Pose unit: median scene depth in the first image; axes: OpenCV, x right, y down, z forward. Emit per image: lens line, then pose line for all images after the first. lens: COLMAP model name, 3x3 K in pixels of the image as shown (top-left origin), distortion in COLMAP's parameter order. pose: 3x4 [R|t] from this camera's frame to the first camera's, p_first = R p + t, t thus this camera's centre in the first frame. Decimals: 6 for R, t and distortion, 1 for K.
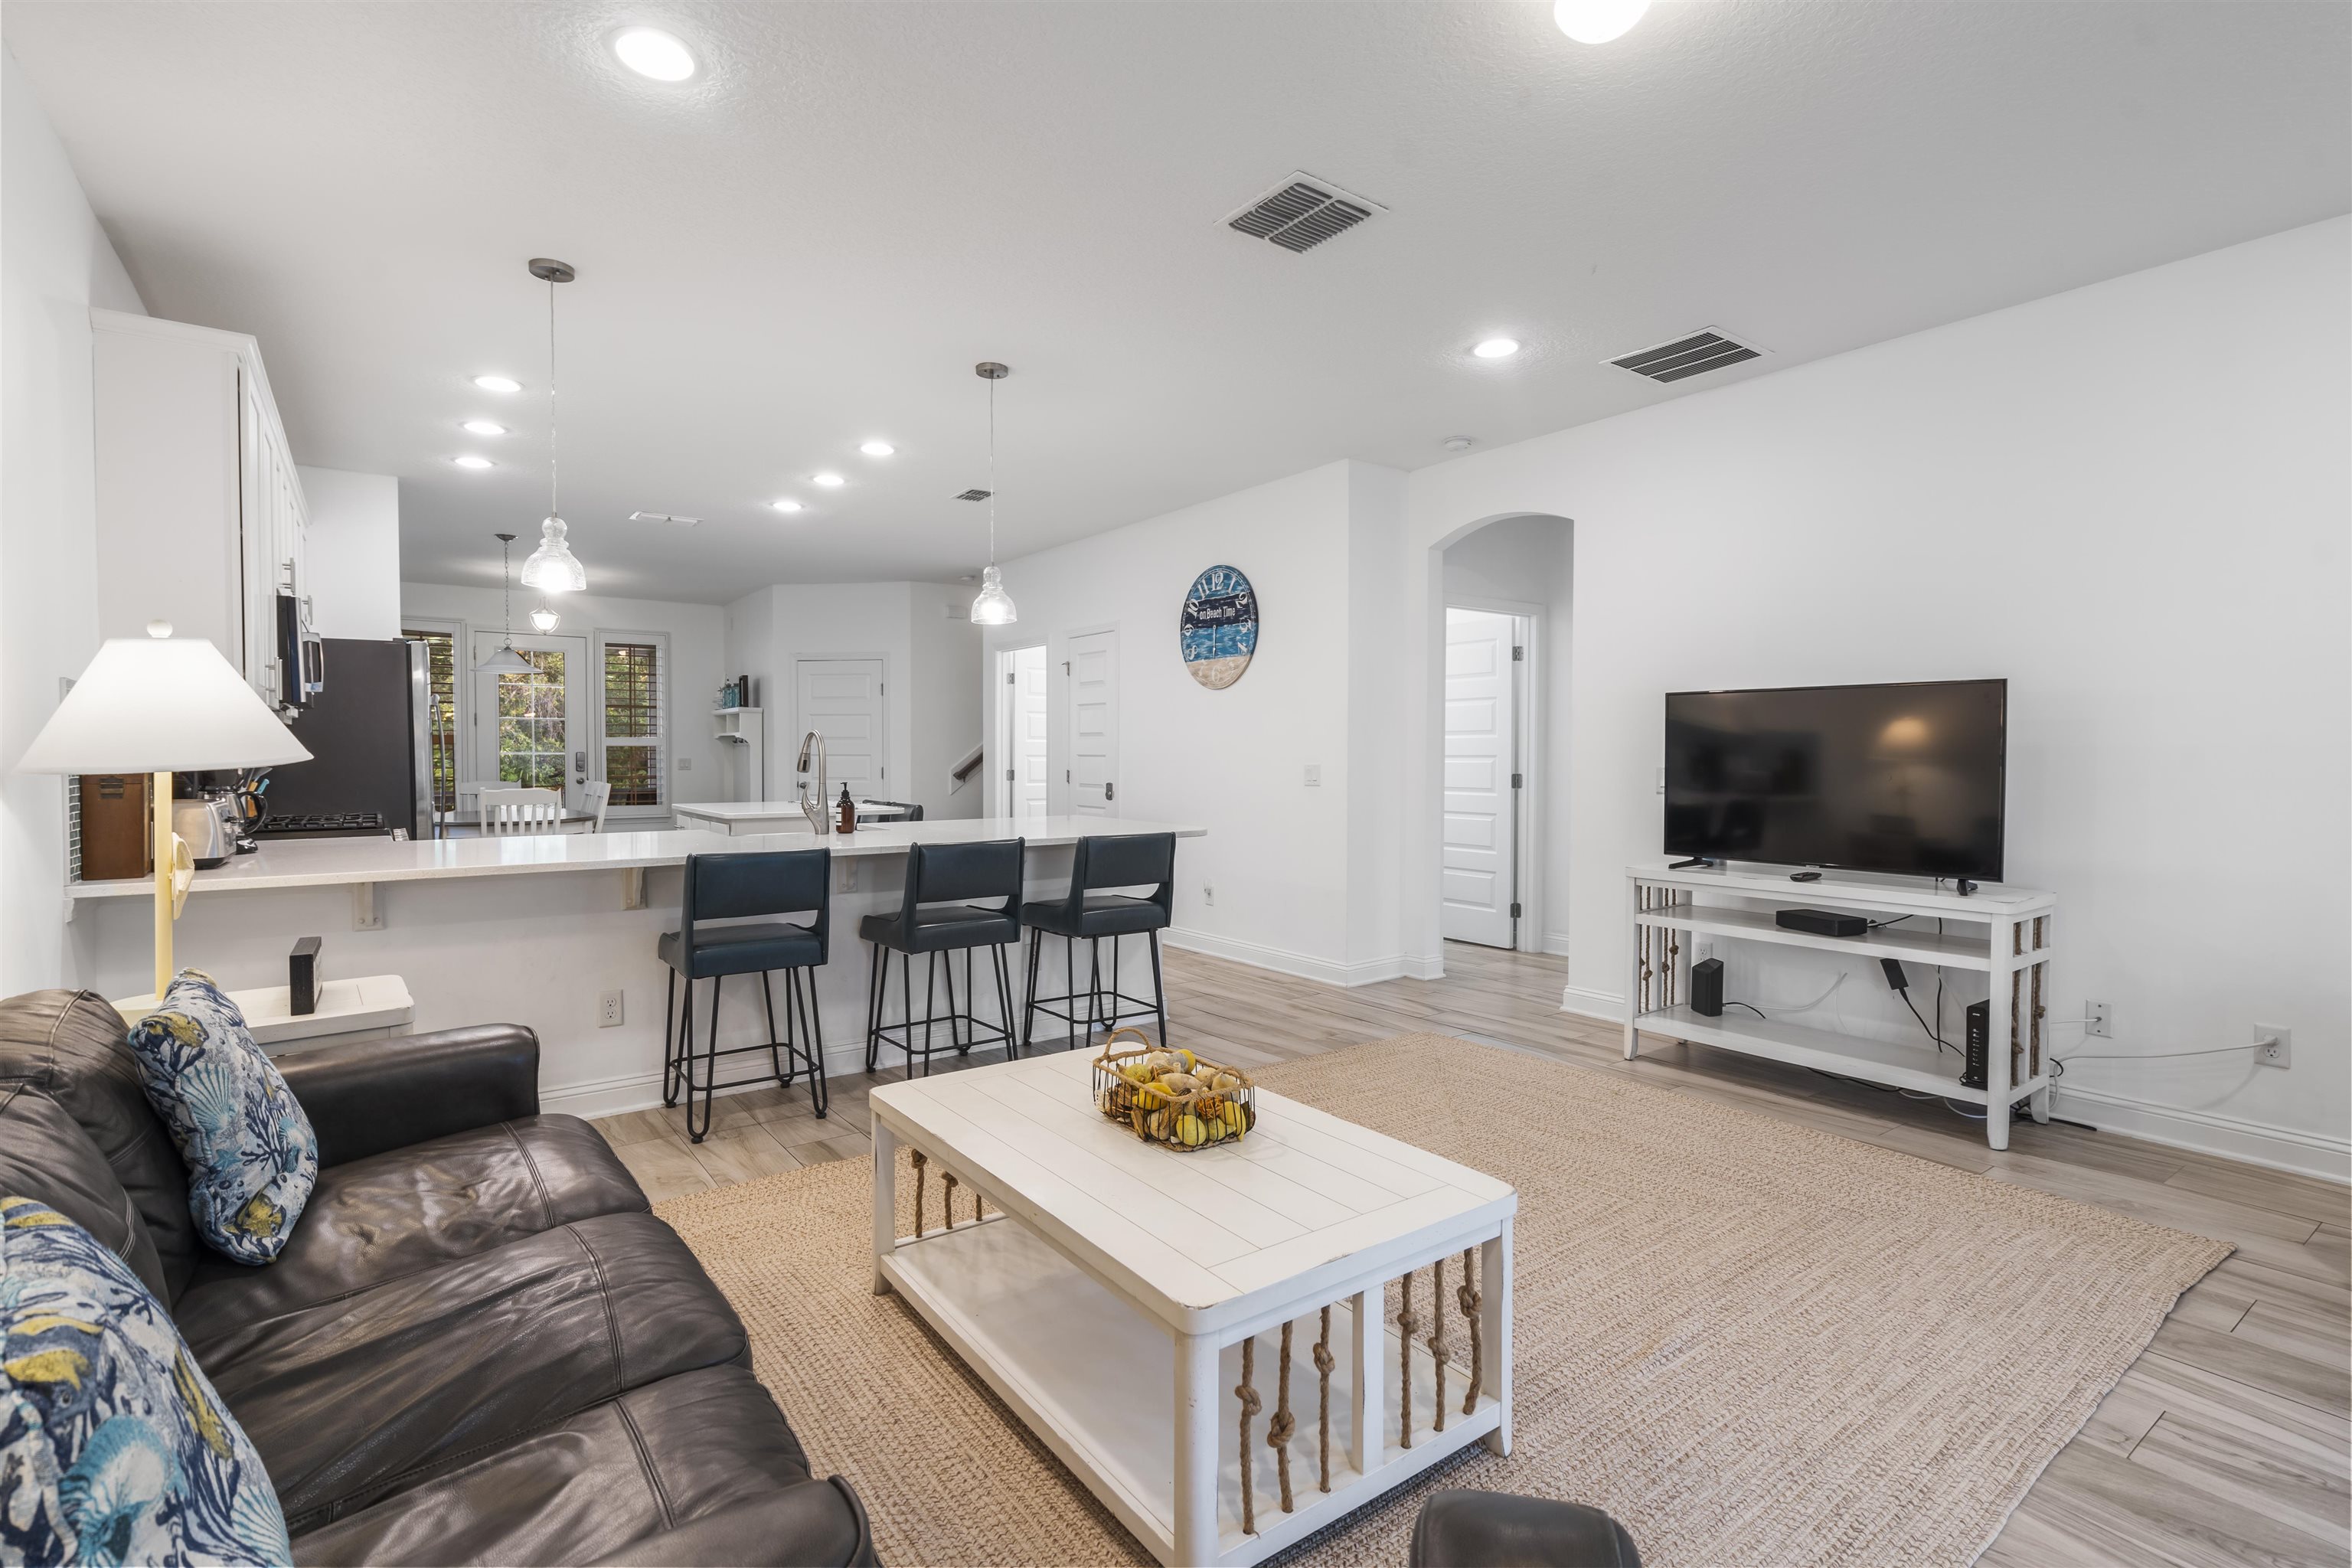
lens RADIAL K [[1096.3, 0, 1158.7], [0, 1096.3, 783.3], [0, 0, 1]] dist [-0.001642, 0.000118]
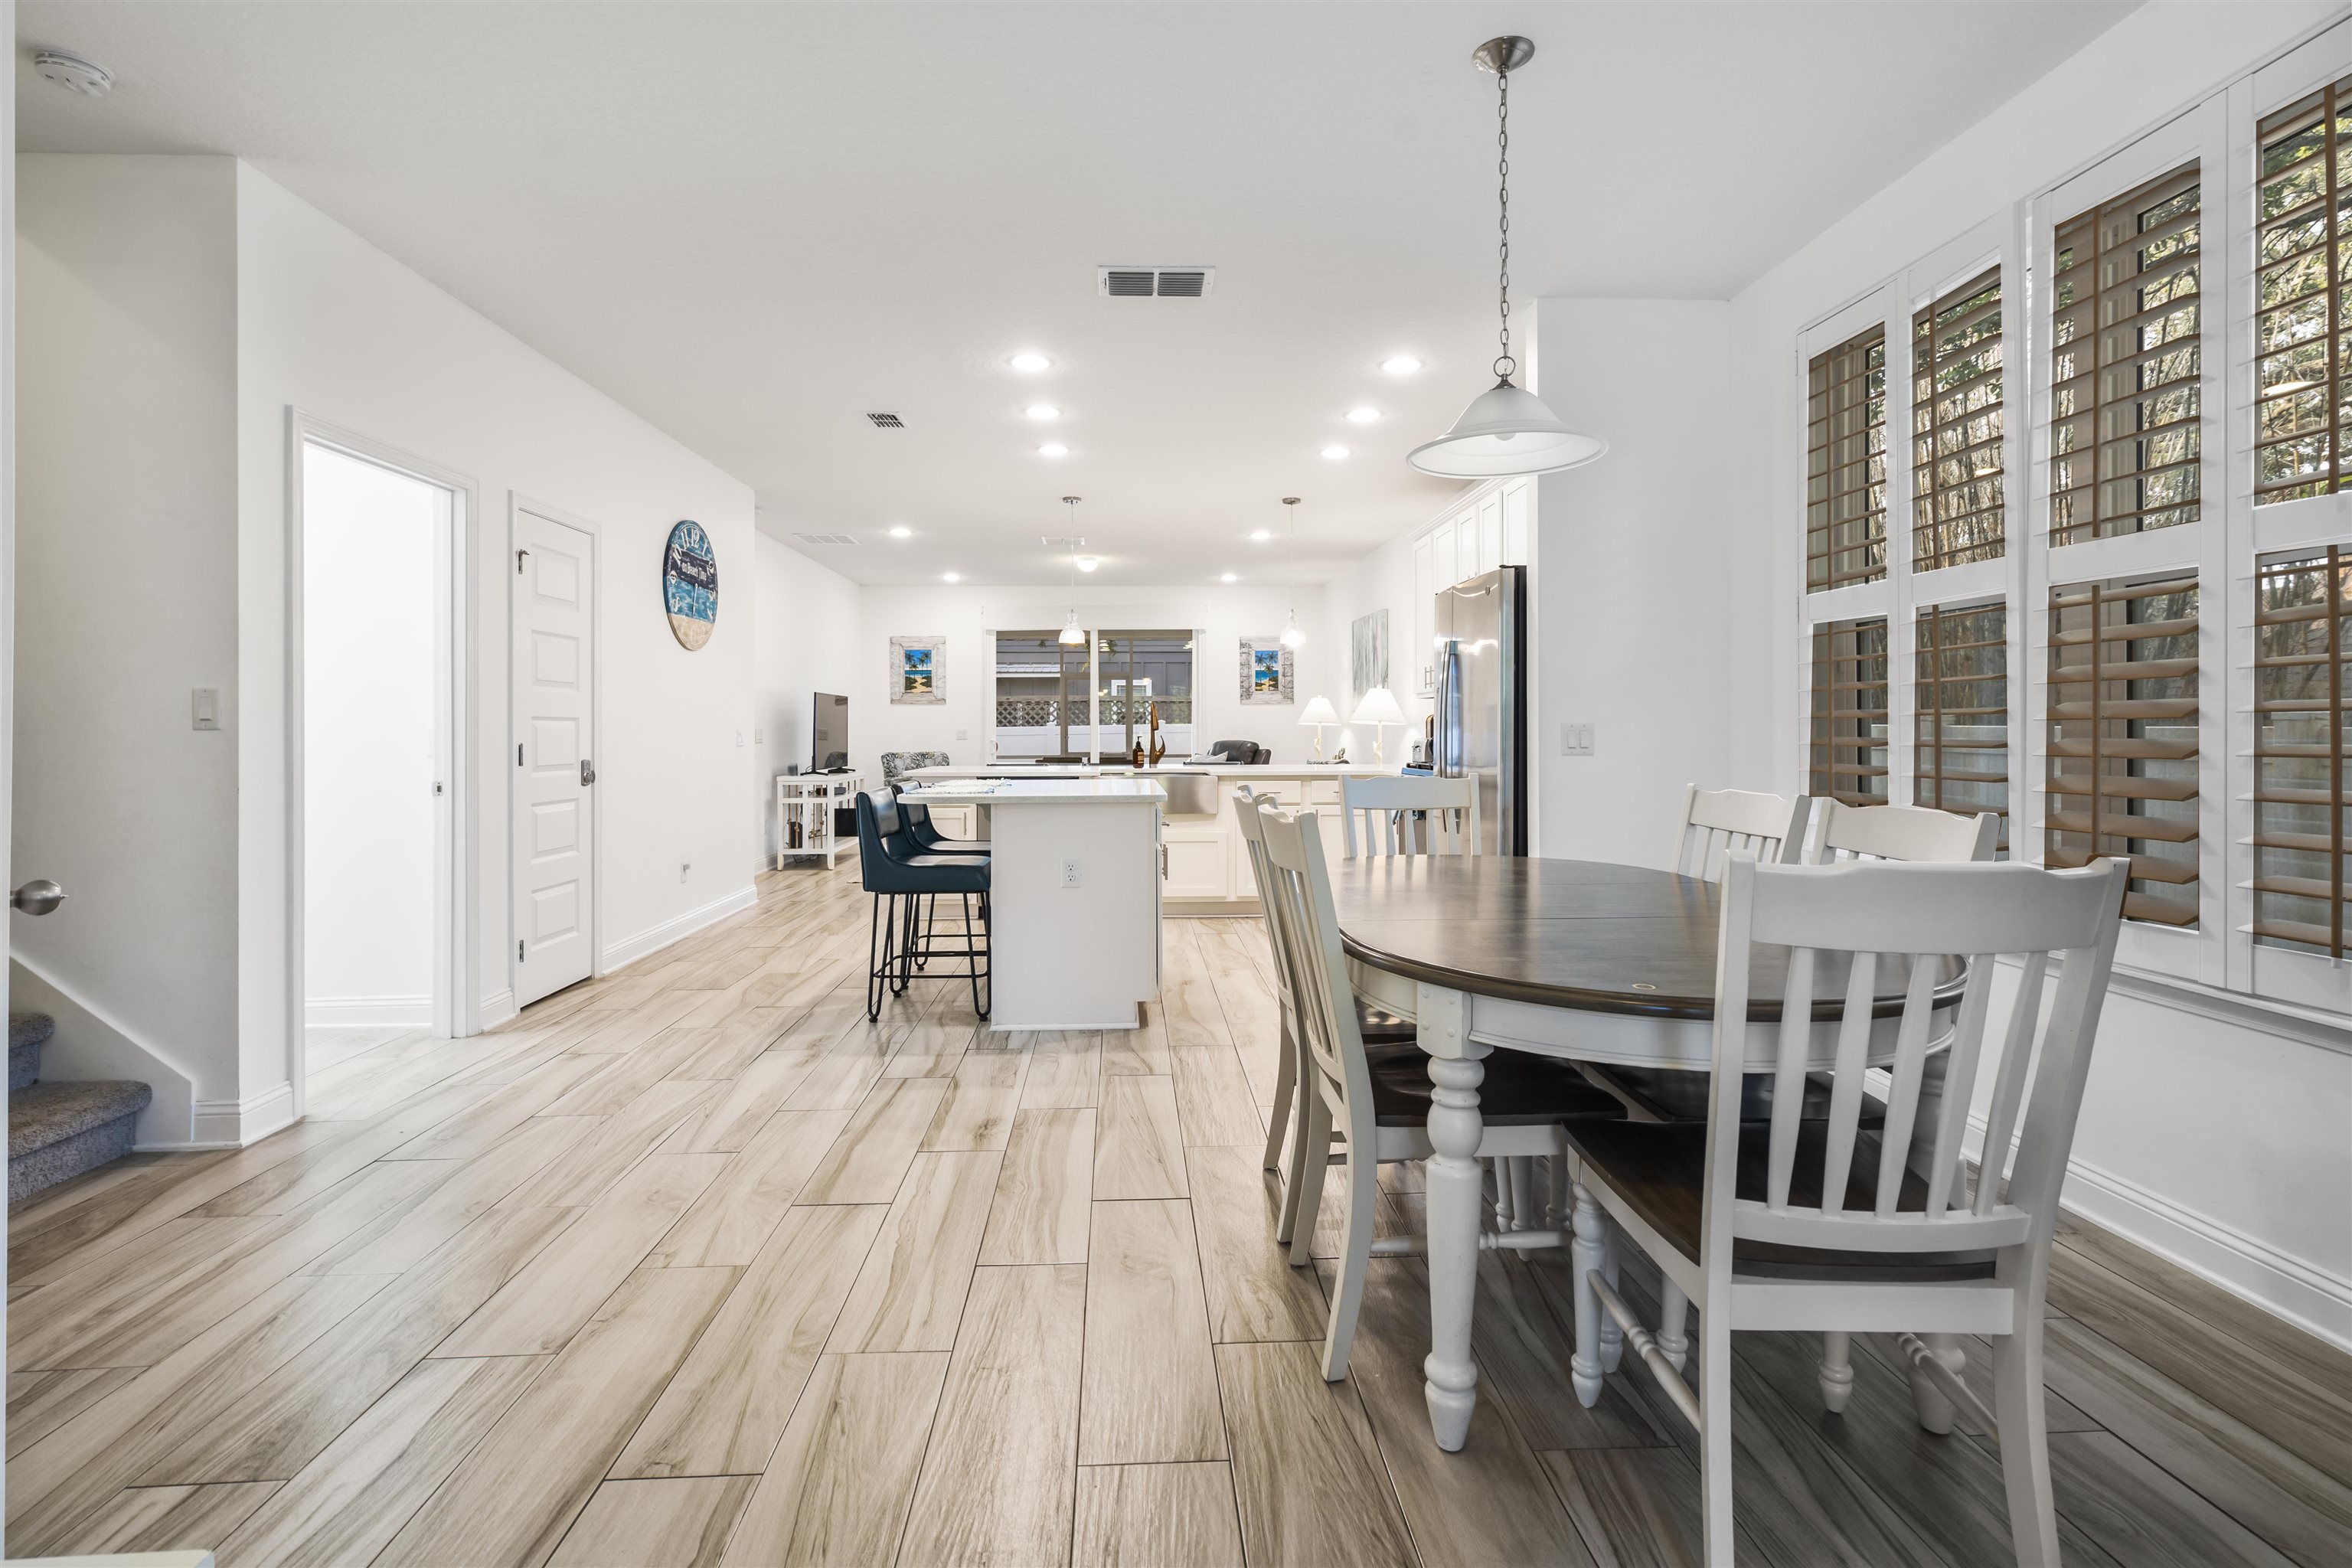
lens RADIAL K [[1088.2, 0, 1185.5], [0, 1088.2, 726.3], [0, 0, 1]] dist [-0.024070, -0.000199]
pose [[-0.849172, 0.002747, 0.528109, -0.838451], [0.016690, 0.999627, 0.021636, -0.034775], [-0.527852, 0.027187, -0.848901, 1.638921]]
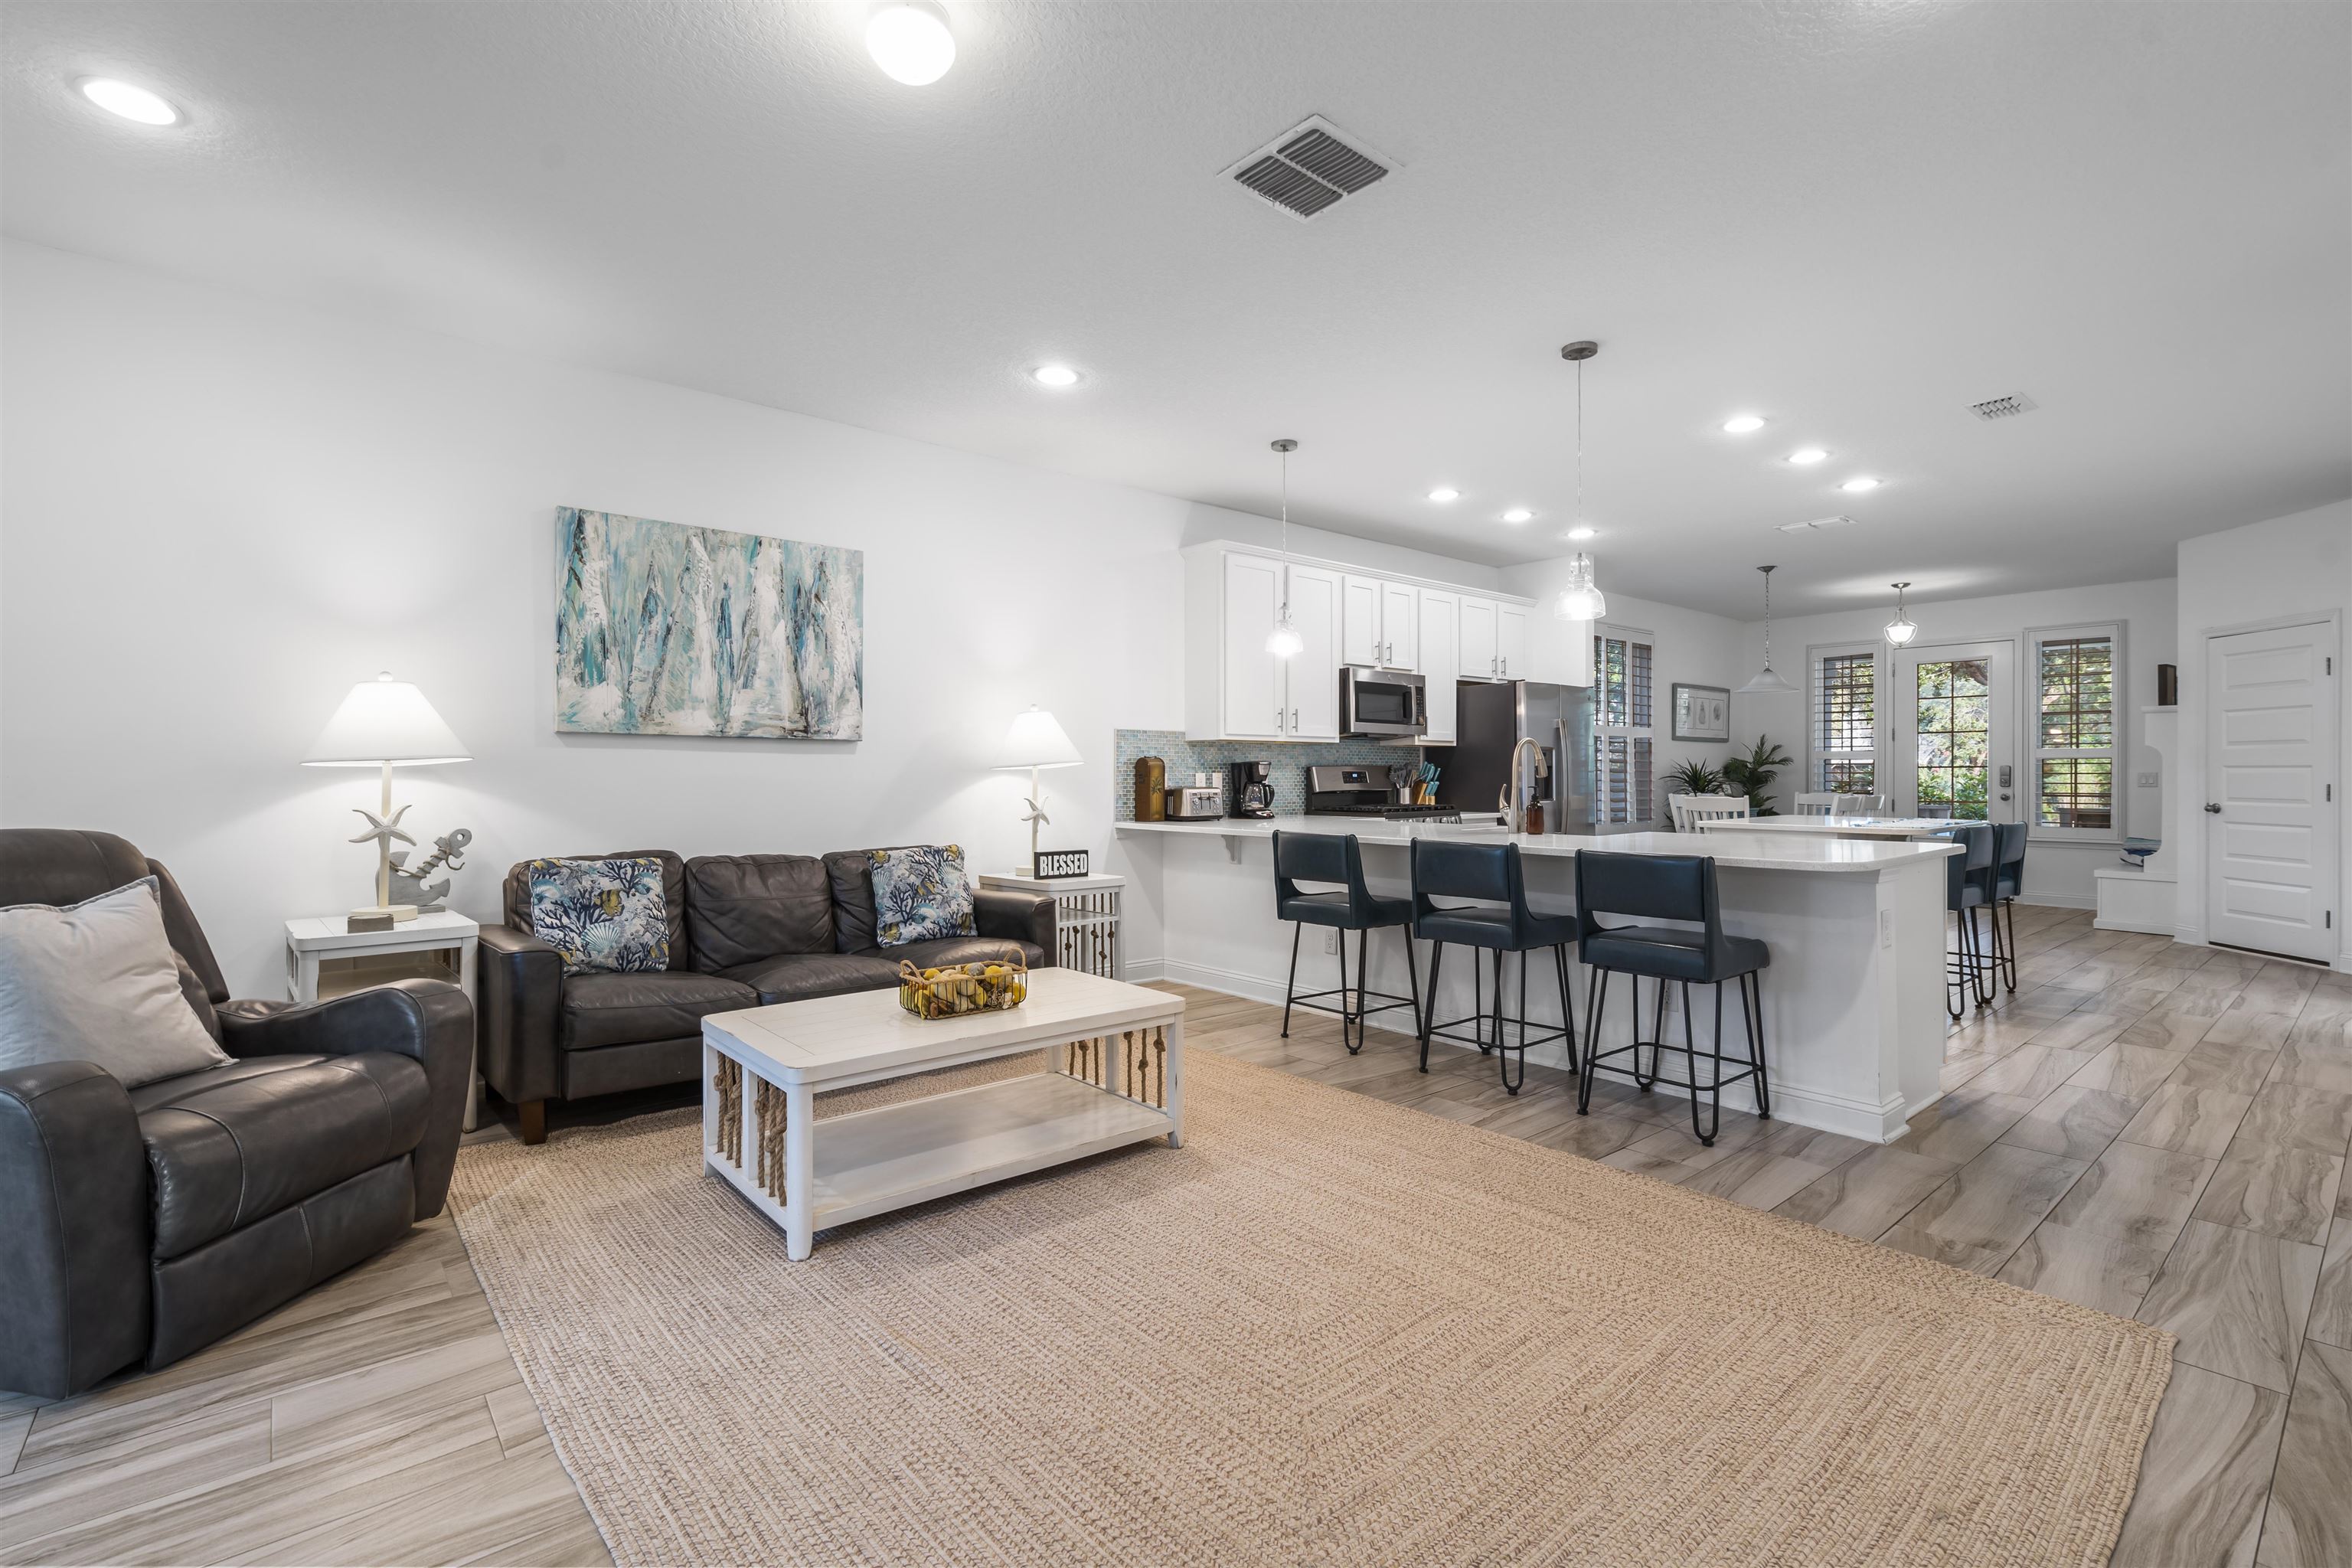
lens RADIAL K [[1055.7, 0, 1176.0], [0, 1055.7, 784.0], [0, 0, 1]] dist [-0.004140, 0.000300]
pose [[0.084115, 0.007250, -0.996430, 0.496586], [-0.026403, 0.999639, 0.005044, 0.000609], [0.996106, 0.025884, 0.084276, 0.403694]]
